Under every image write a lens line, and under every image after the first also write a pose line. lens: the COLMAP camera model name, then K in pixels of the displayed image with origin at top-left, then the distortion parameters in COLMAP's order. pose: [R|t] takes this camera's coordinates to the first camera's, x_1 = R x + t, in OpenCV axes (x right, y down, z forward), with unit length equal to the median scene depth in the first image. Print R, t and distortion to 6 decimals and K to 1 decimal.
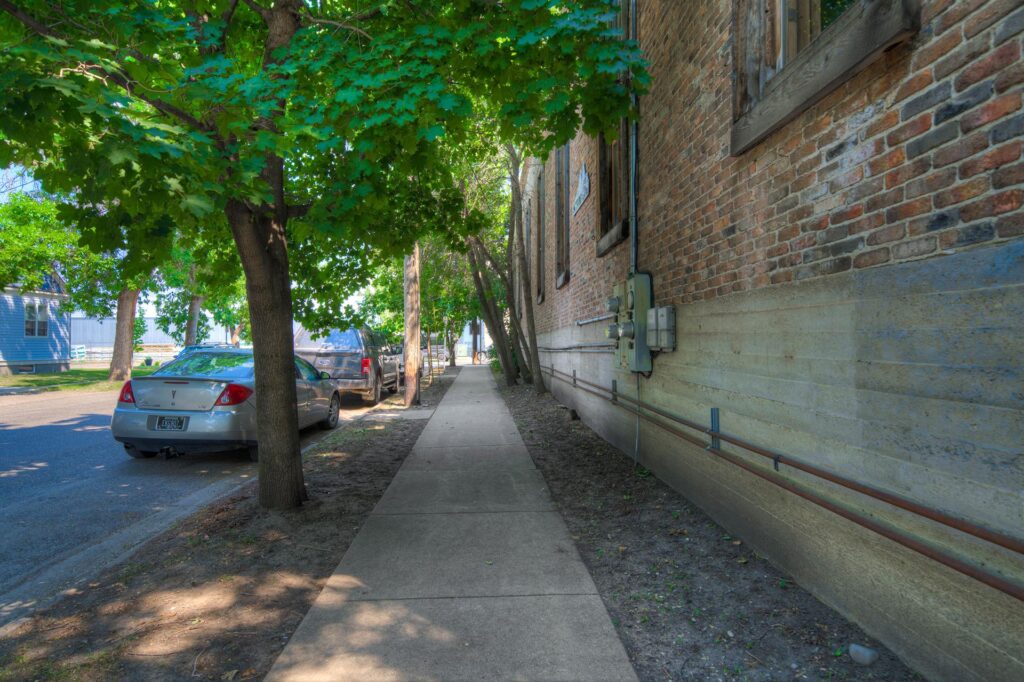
lens RADIAL K [[589.4, 0, 511.7], [0, 589.4, 342.4], [0, 0, 1]] dist [-0.000063, 0.000000]
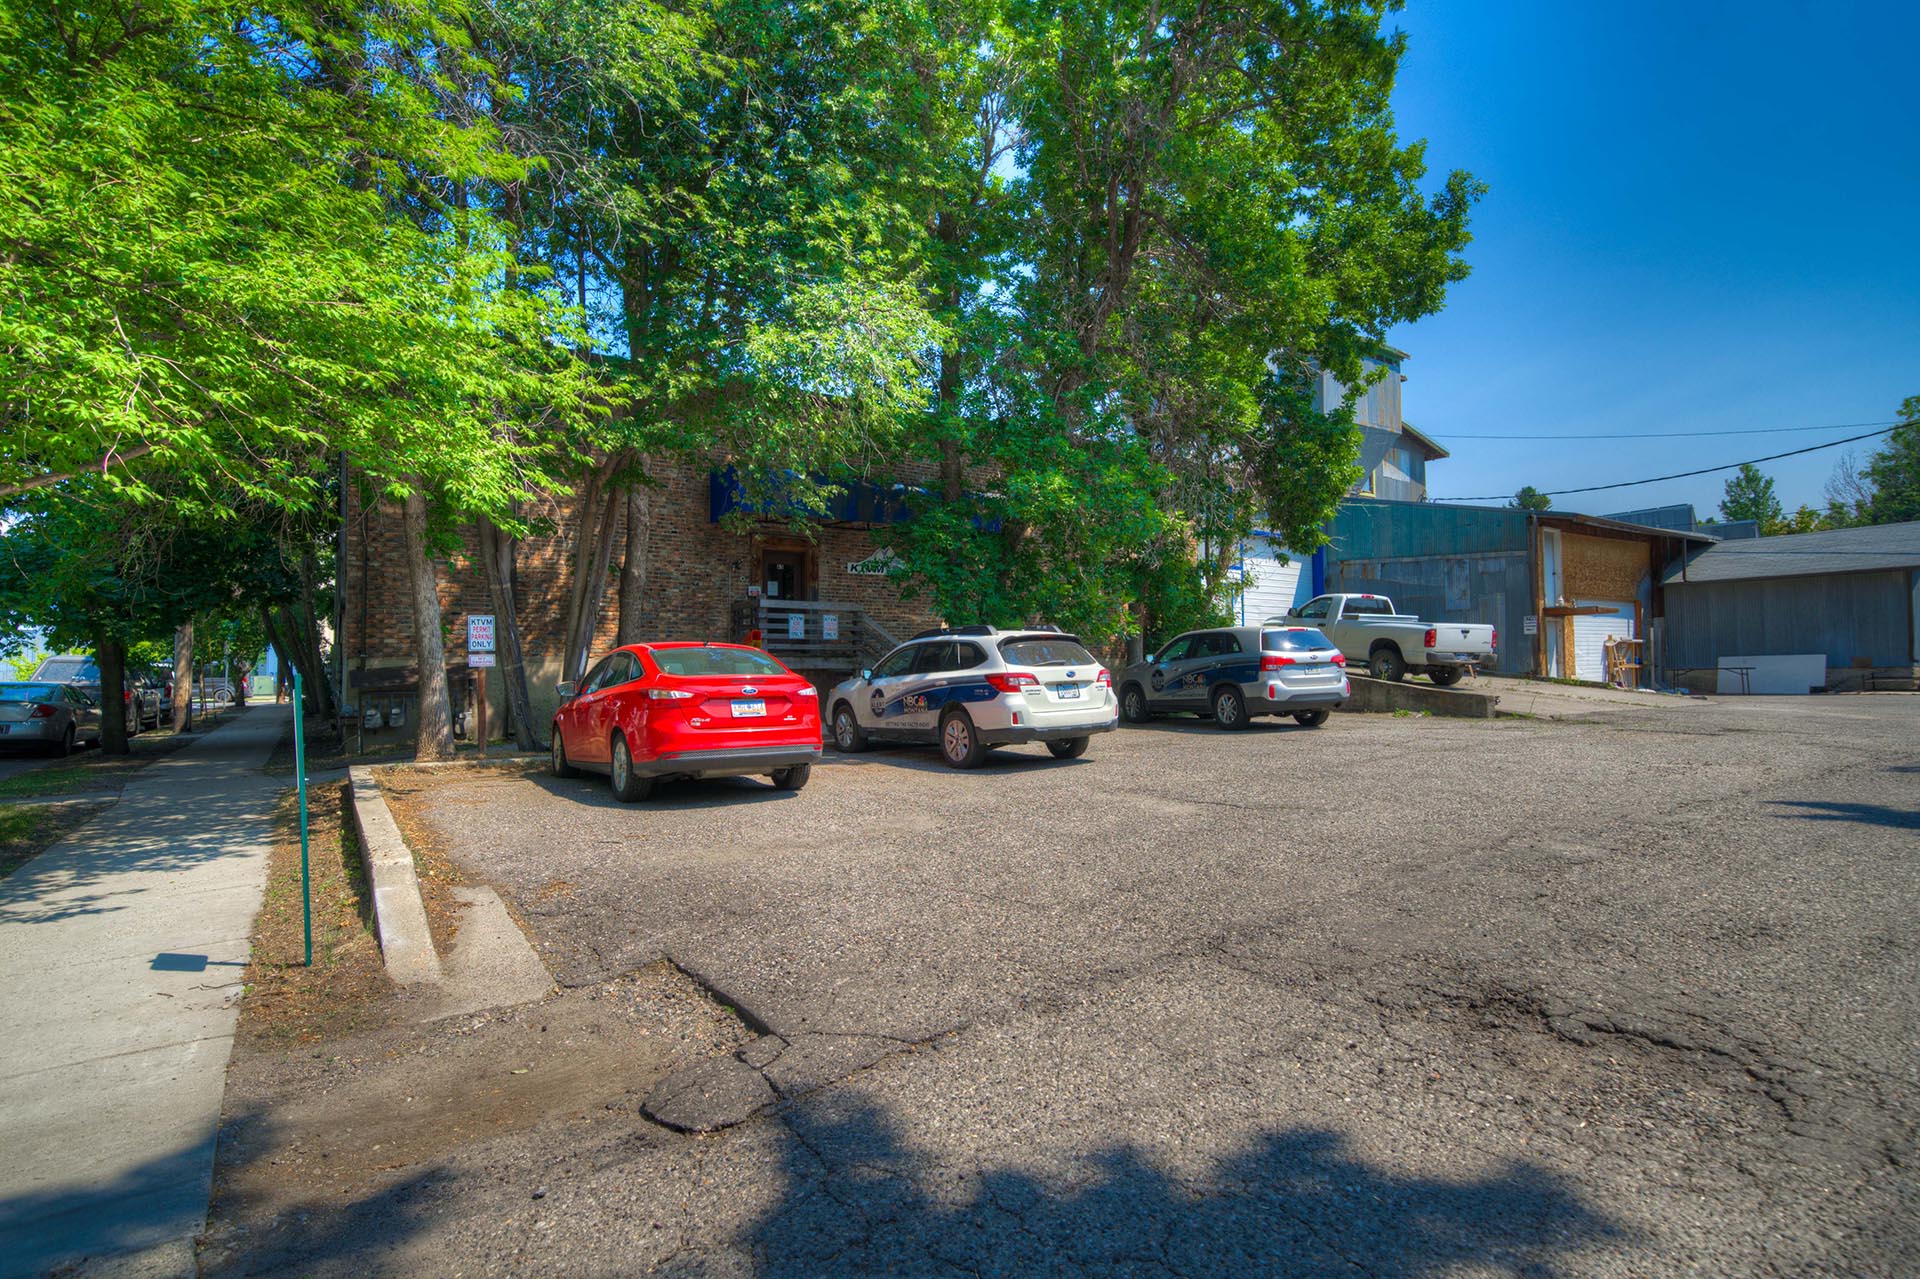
lens RADIAL K [[936.6, 0, 962.0], [0, 936.6, 643.9], [0, 0, 1]] dist [0.001711, 0.000174]
pose [[0.854377, 0.018362, 0.519329, 0.072487], [-0.003310, 0.999548, -0.029895, -0.006554], [-0.519643, 0.023823, 0.854051, -0.561615]]
